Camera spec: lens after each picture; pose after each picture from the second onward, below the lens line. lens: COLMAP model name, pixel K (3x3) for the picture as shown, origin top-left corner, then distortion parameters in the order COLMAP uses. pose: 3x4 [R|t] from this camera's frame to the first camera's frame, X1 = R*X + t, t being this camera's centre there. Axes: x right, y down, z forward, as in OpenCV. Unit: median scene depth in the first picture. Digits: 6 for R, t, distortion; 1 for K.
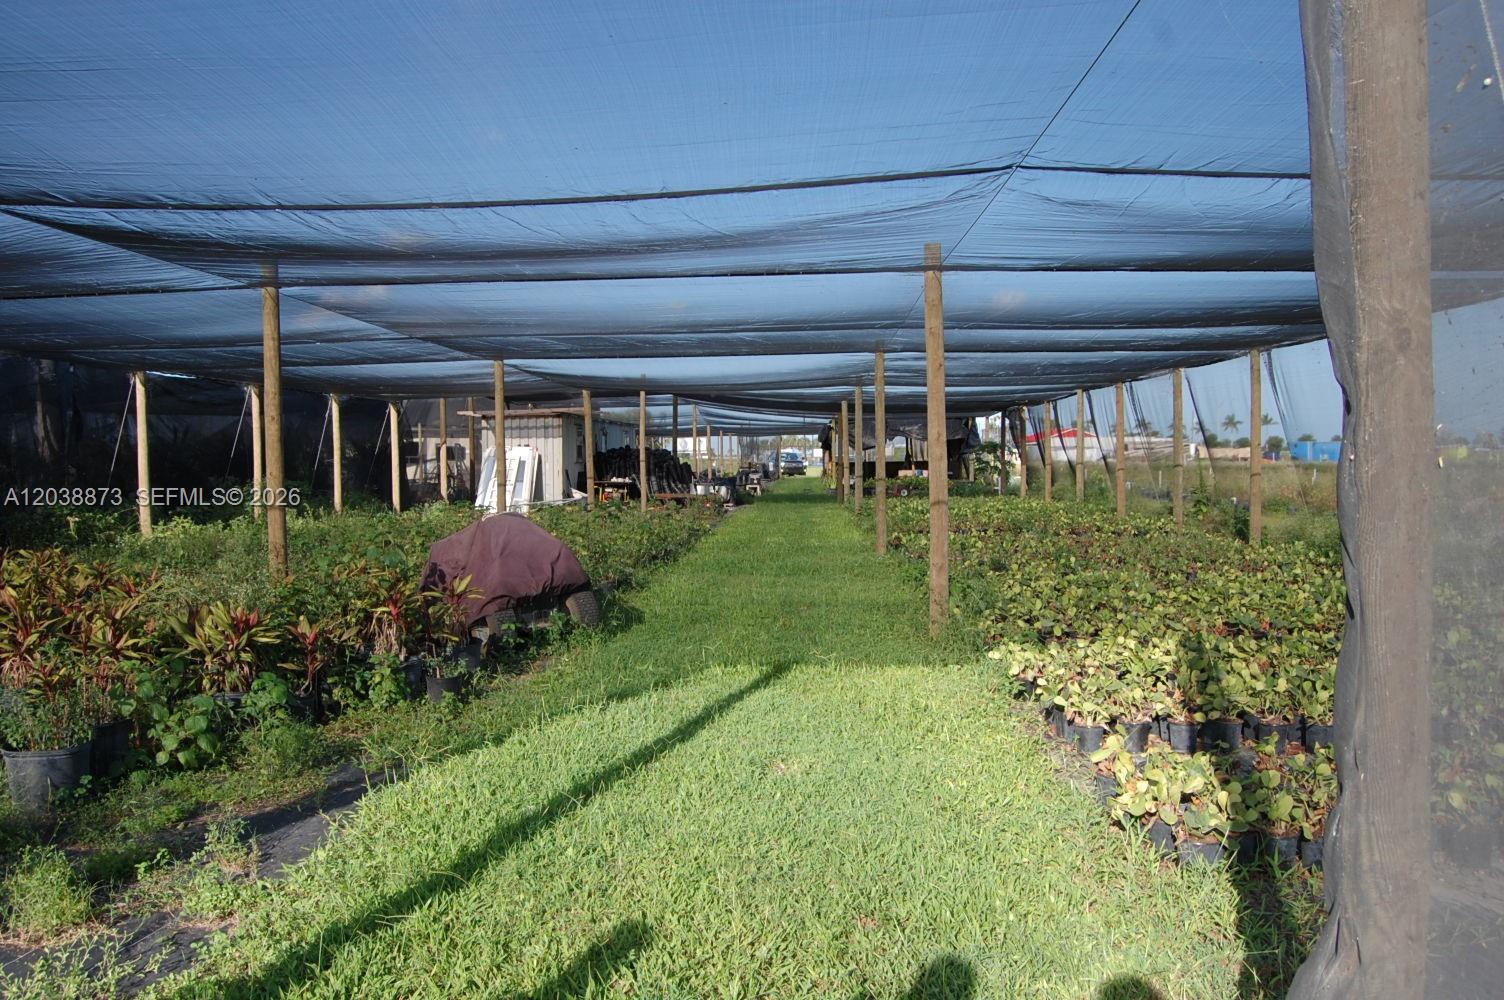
lens RADIAL K [[1182.8, 0, 752.2], [0, 1182.8, 496.1], [0, 0, 1]] dist [-0.055324, -0.001192]
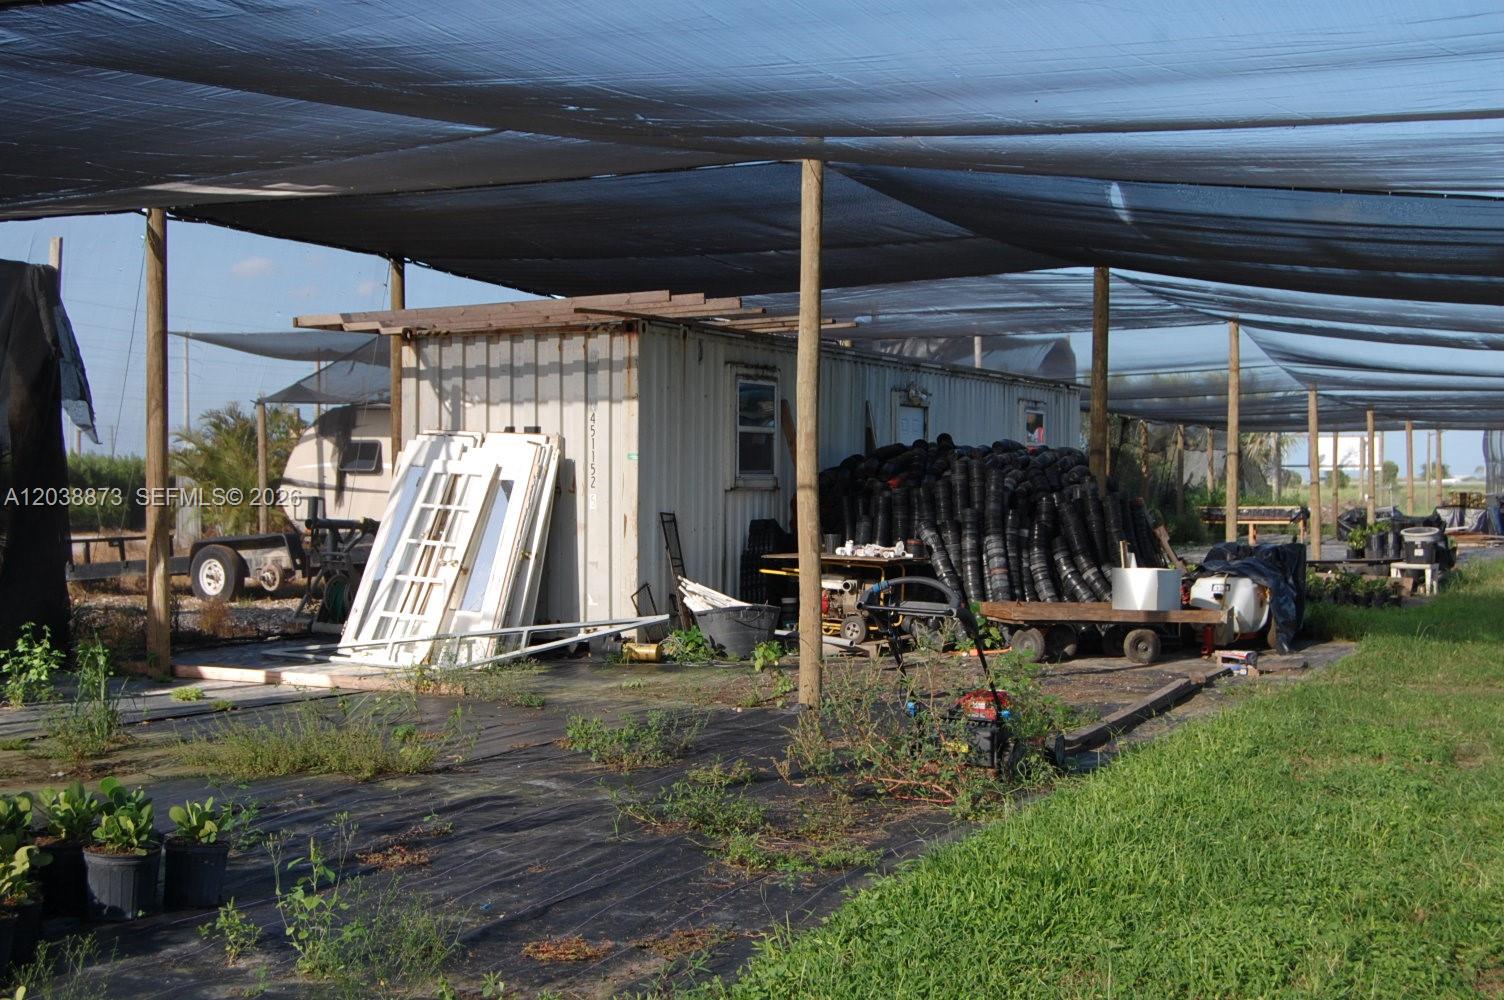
lens RADIAL K [[2006.6, 0, 752.3], [0, 2006.6, 499.2], [0, 0, 1]] dist [-0.007550, 0.000000]
pose [[0.931339, 0.016567, -0.363776, 0.043639], [-0.023400, 0.999623, -0.014383, -0.019436], [0.363400, 0.021907, 0.931375, 0.552337]]
